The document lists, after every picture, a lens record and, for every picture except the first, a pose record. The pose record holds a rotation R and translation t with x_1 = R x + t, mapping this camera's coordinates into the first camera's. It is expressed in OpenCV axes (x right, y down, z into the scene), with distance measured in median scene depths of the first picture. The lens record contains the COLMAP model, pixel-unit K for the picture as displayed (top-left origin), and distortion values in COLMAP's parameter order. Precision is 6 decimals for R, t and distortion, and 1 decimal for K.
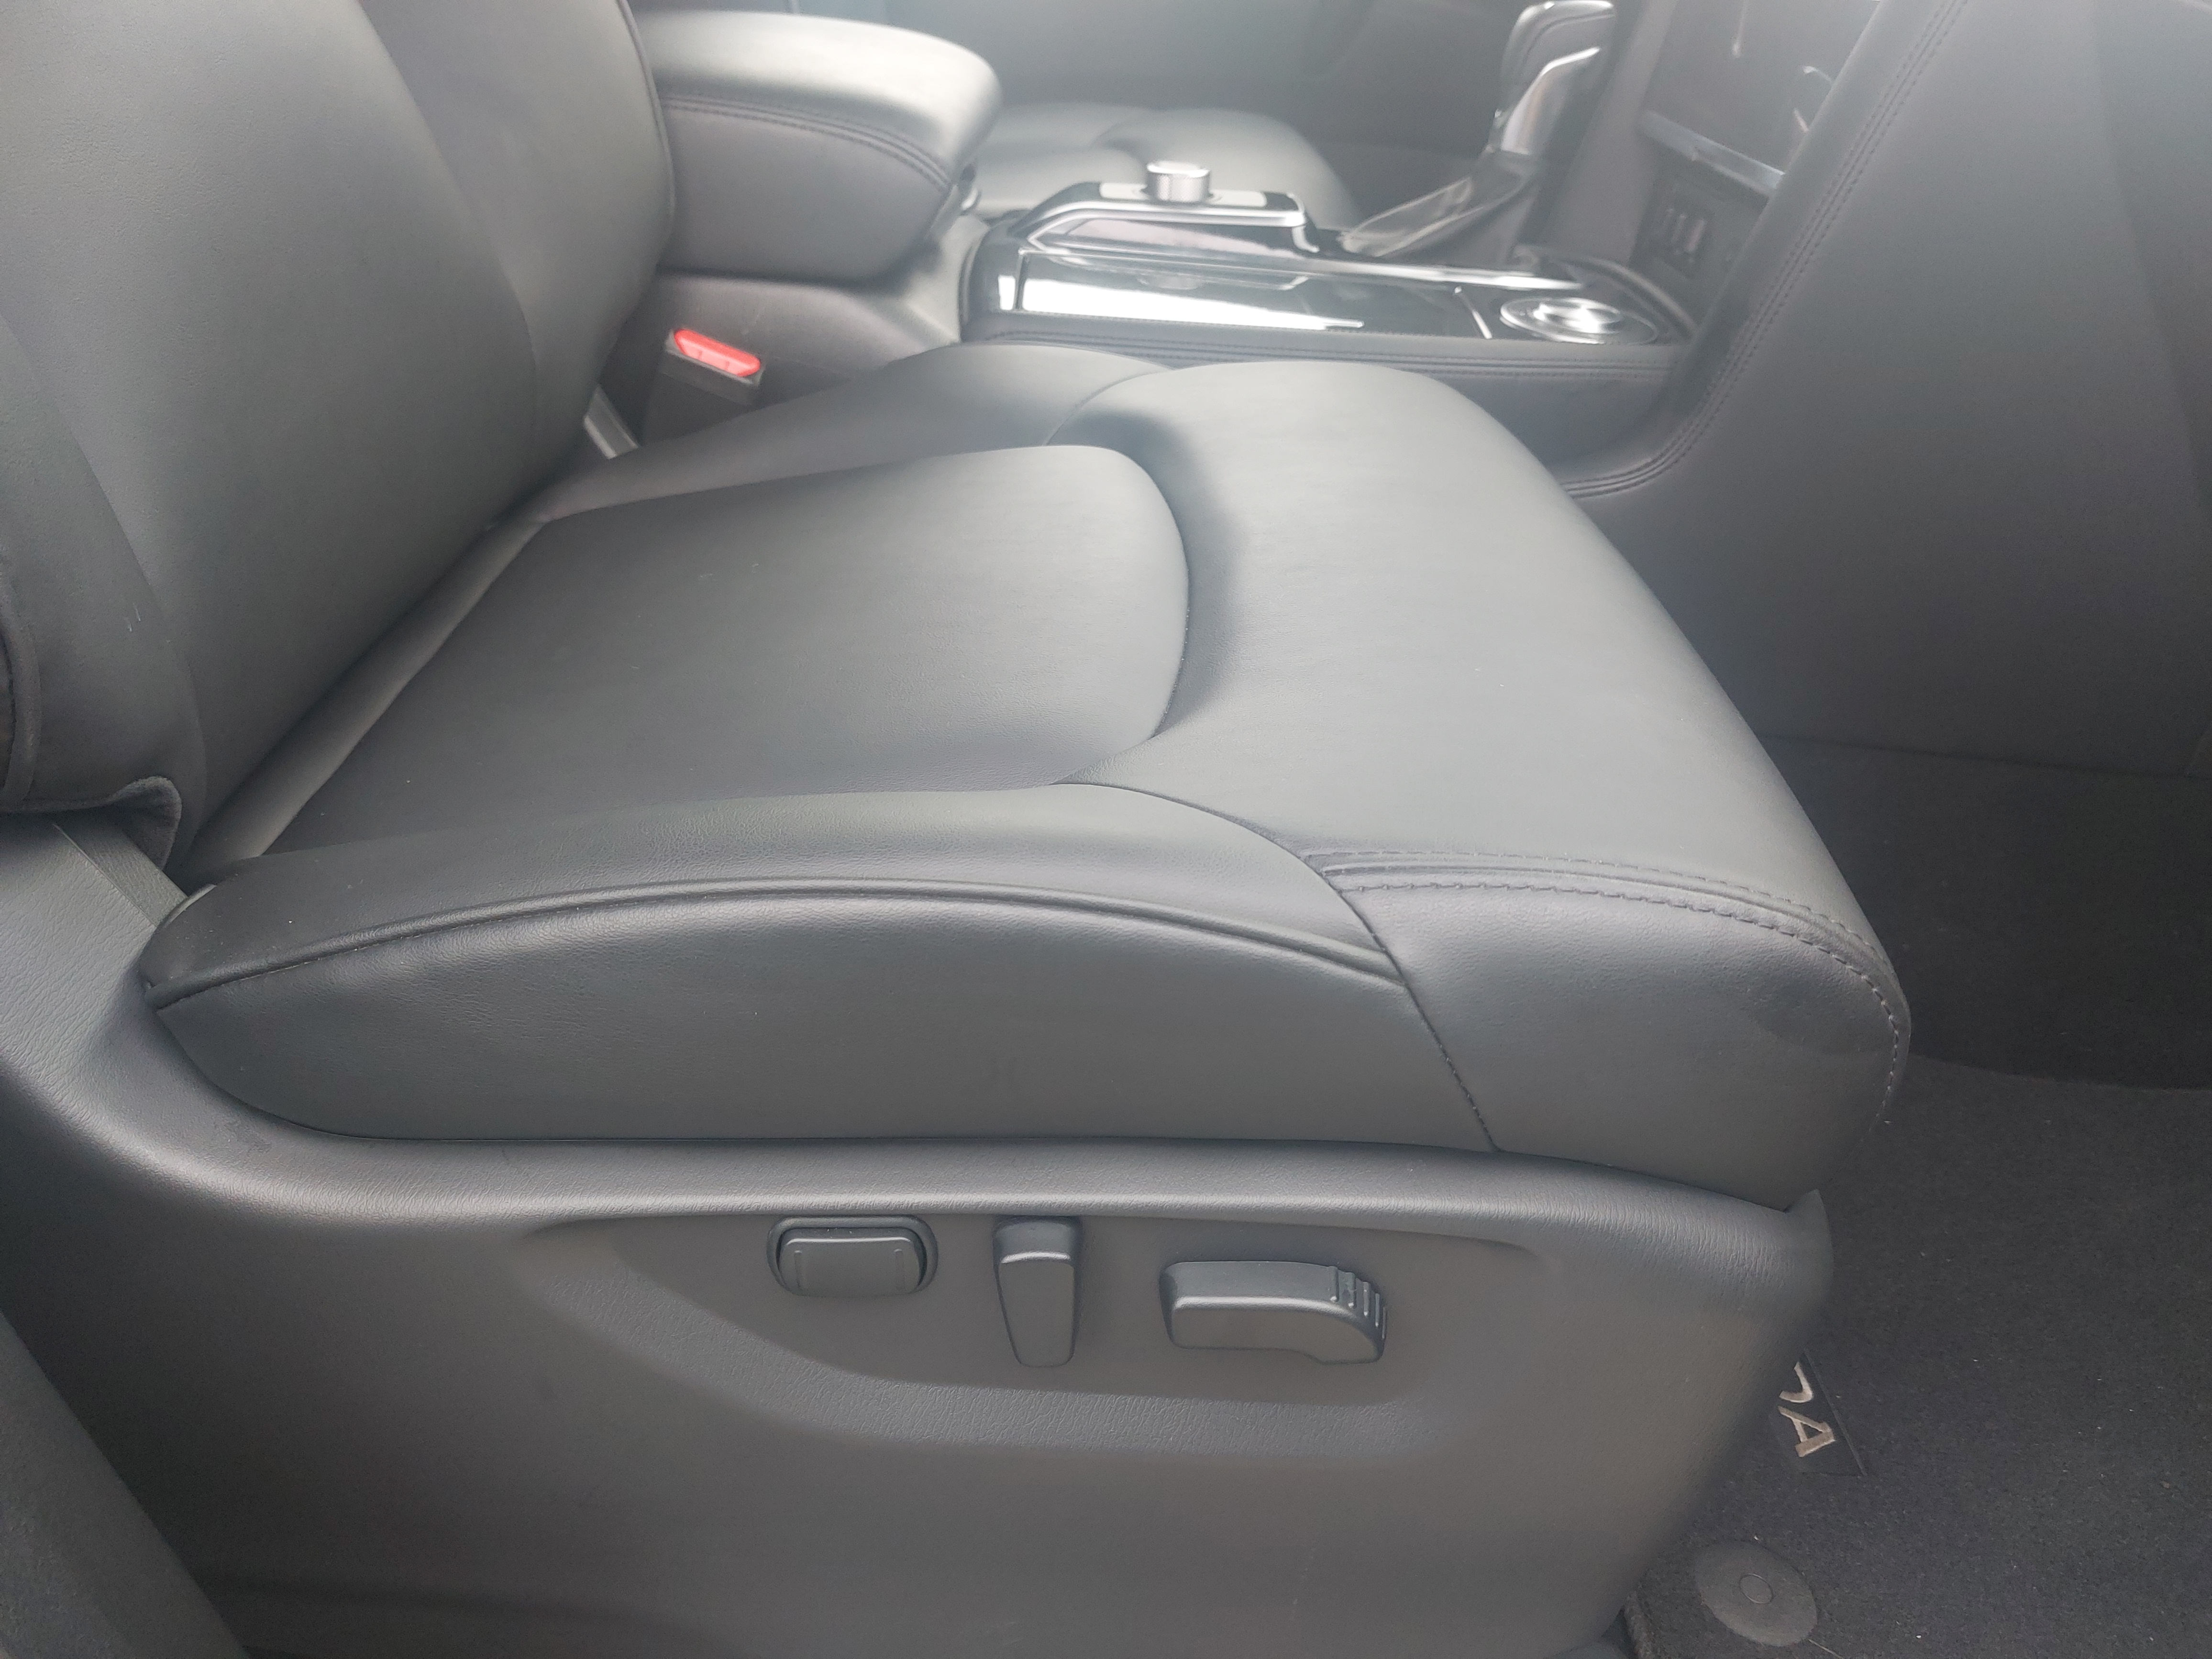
lens RADIAL K [[1541.9, 0, 1106.0], [0, 1541.9, 829.5], [0, 0, 1]] dist [0.024728, 0.000490]
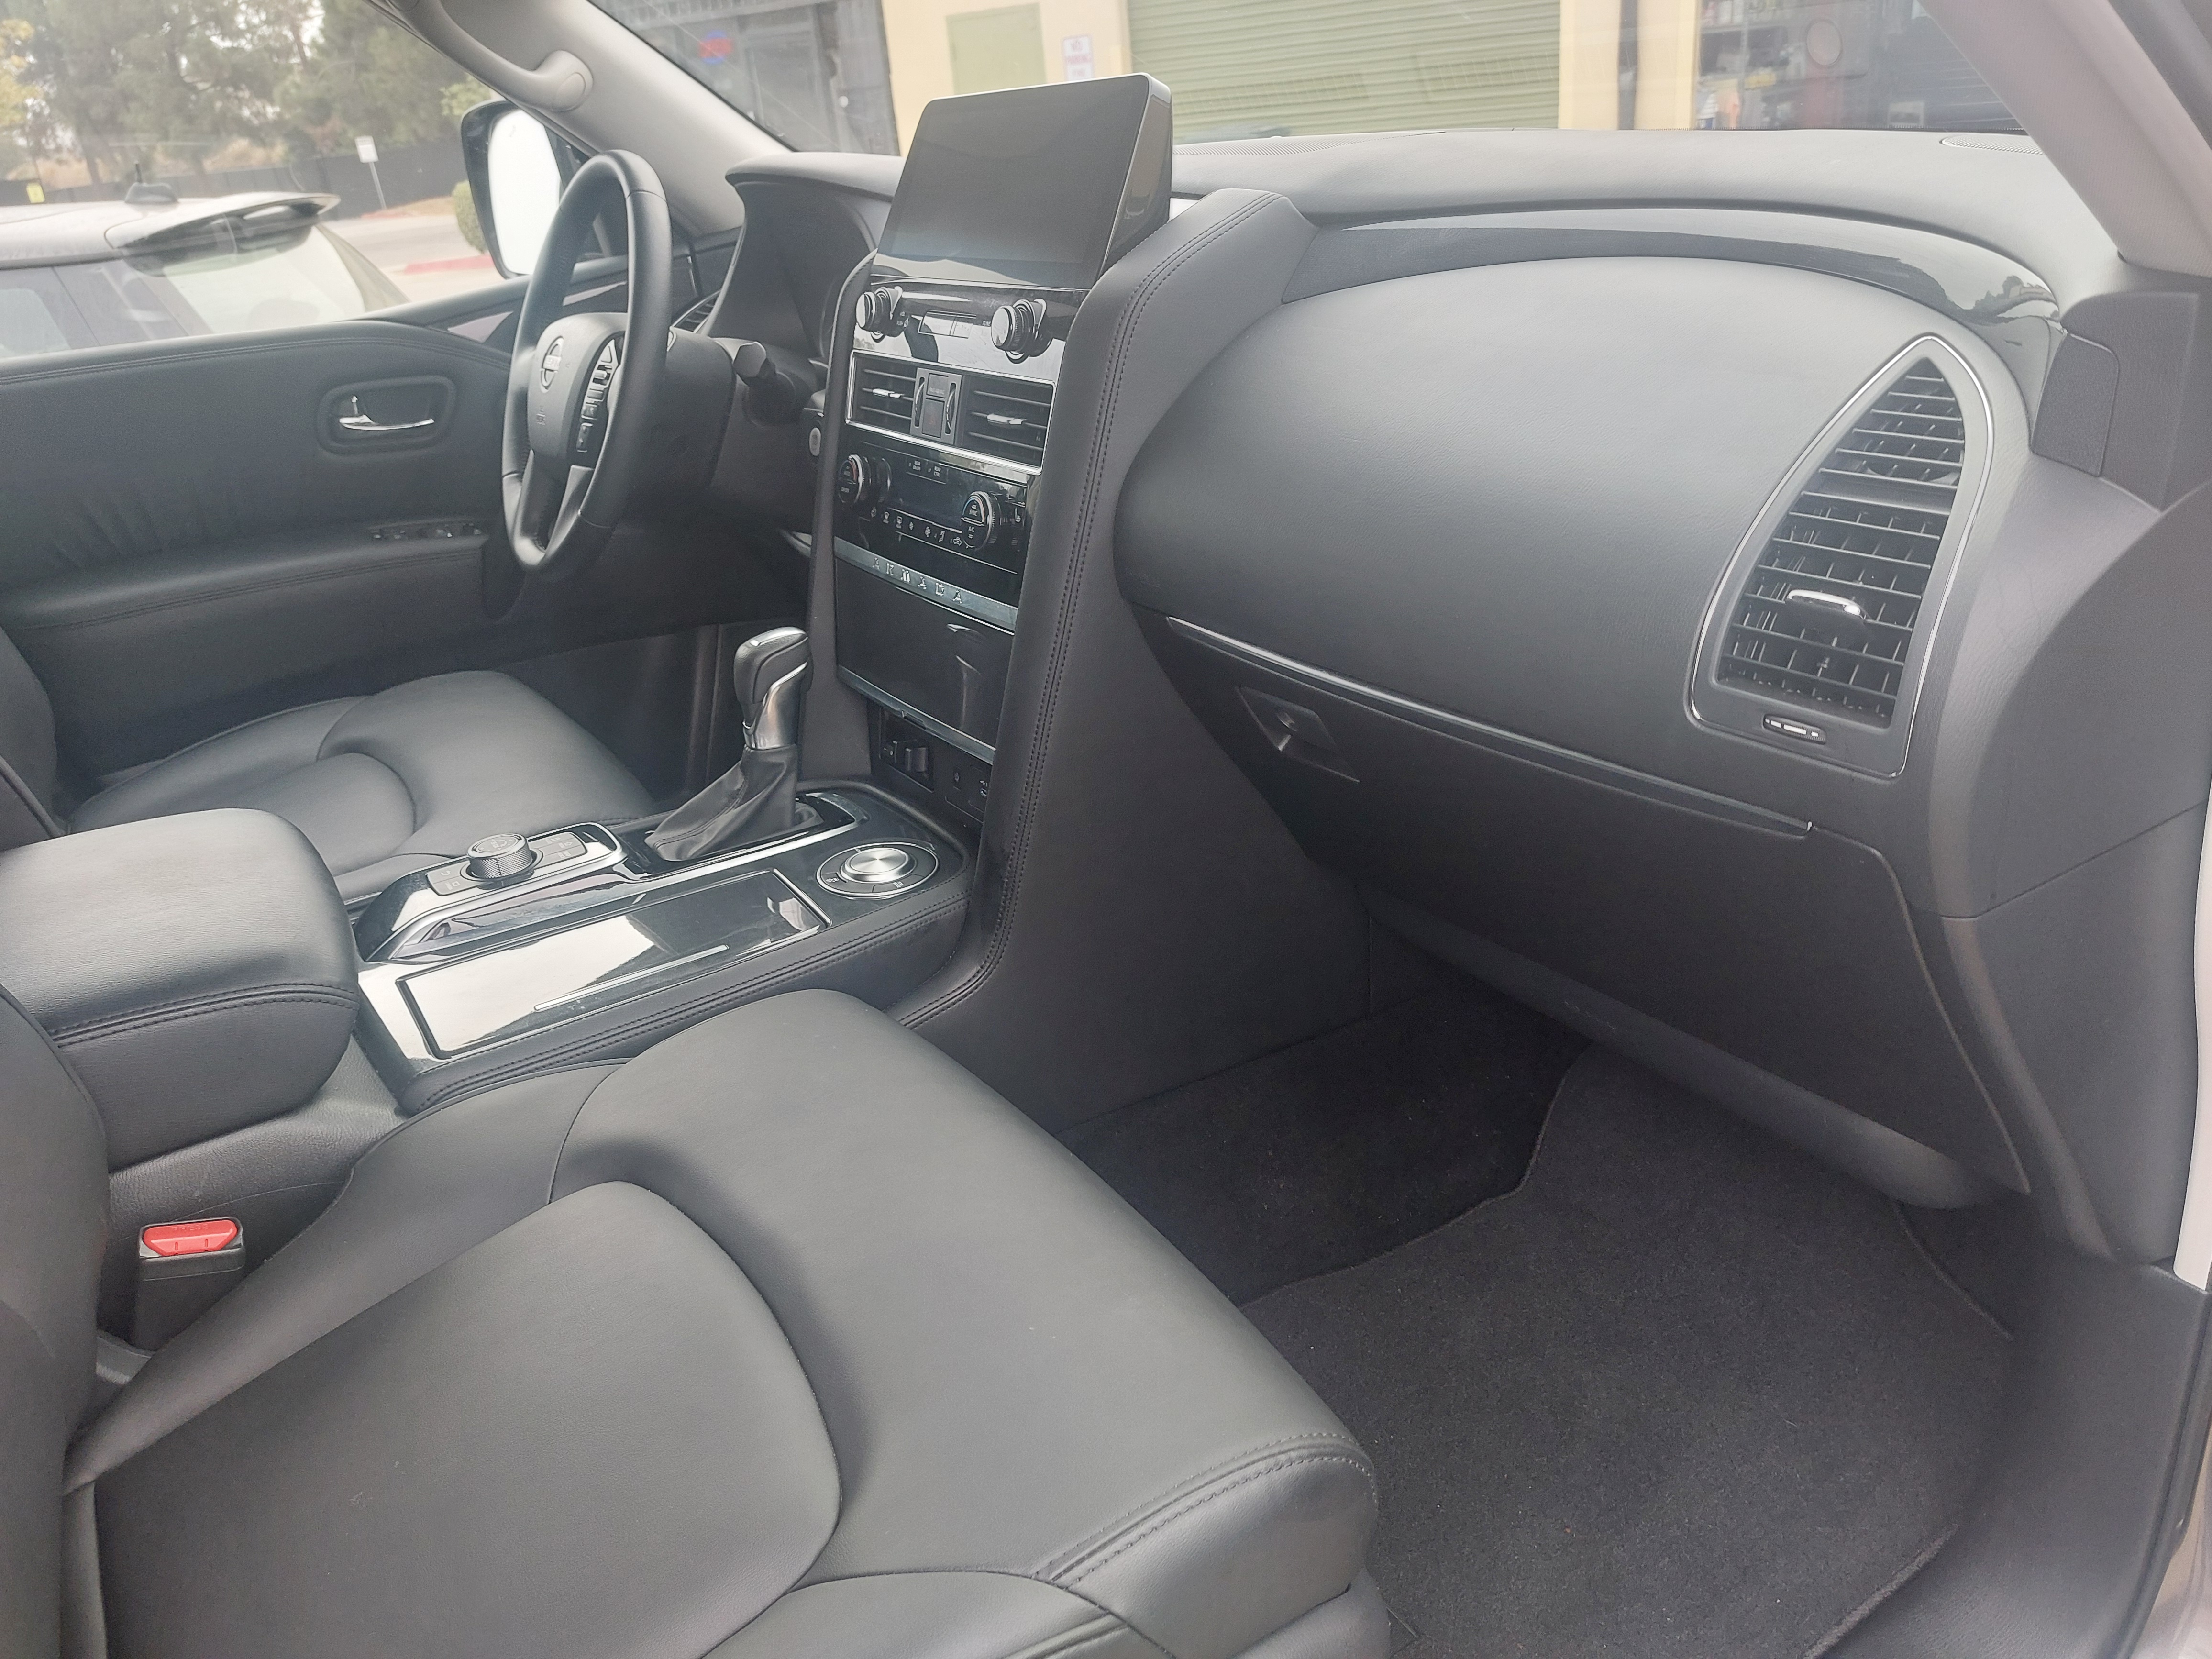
lens RADIAL K [[1541.9, 0, 1106.0], [0, 1541.9, 829.5], [0, 0, 1]] dist [0.024728, 0.000490]
pose [[0.838876, -0.317119, 0.442405, -0.108781], [0.401518, 0.909272, -0.109575, -0.193438], [-0.367518, 0.269554, 0.890096, -0.249505]]
